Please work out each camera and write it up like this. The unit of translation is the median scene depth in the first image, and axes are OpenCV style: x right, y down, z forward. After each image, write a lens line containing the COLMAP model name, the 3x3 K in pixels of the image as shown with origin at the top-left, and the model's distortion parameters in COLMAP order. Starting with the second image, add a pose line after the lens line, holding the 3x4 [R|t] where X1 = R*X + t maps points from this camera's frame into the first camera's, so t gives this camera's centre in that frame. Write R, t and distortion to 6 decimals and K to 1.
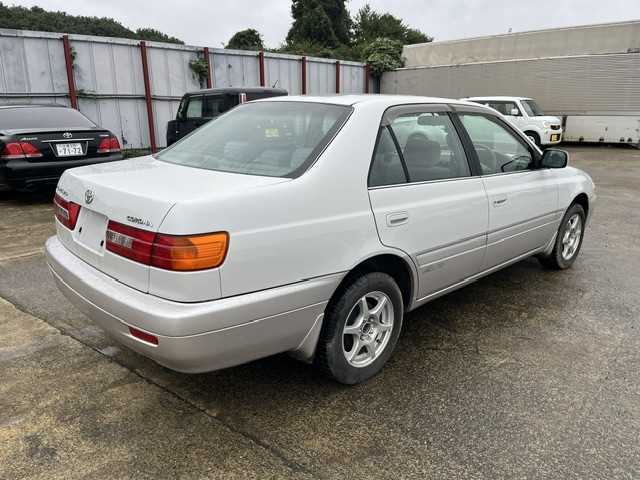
lens RADIAL K [[486.0, 0, 323.5], [0, 486.0, 238.9], [0, 0, 1]] dist [0.040796, -0.071523]
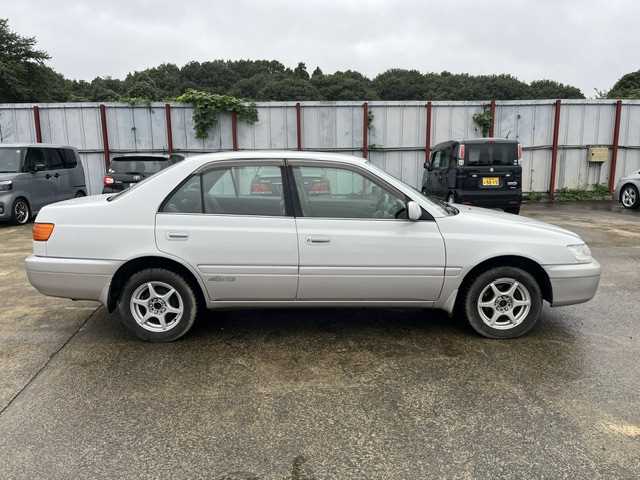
lens RADIAL K [[486.0, 0, 325.8], [0, 486.0, 243.6], [0, 0, 1]] dist [0.040796, -0.071523]
pose [[0.727119, 0.113326, -0.677093, 0.502165], [-0.171700, 0.984956, -0.019531, -0.022278], [0.664694, 0.130458, 0.735638, 0.074558]]
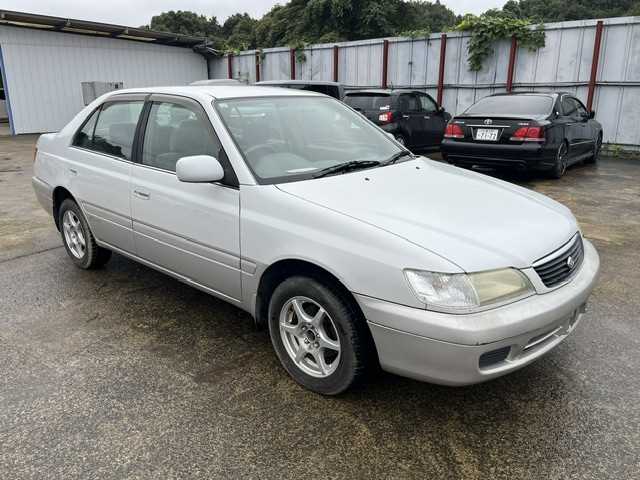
lens RADIAL K [[486.0, 0, 321.0], [0, 486.0, 243.8], [0, 0, 1]] dist [0.040796, -0.071523]
pose [[0.073465, 0.287981, -0.954814, 0.584999], [-0.257901, 0.930321, 0.260750, -0.143892], [0.963374, 0.227092, 0.142617, 0.535820]]
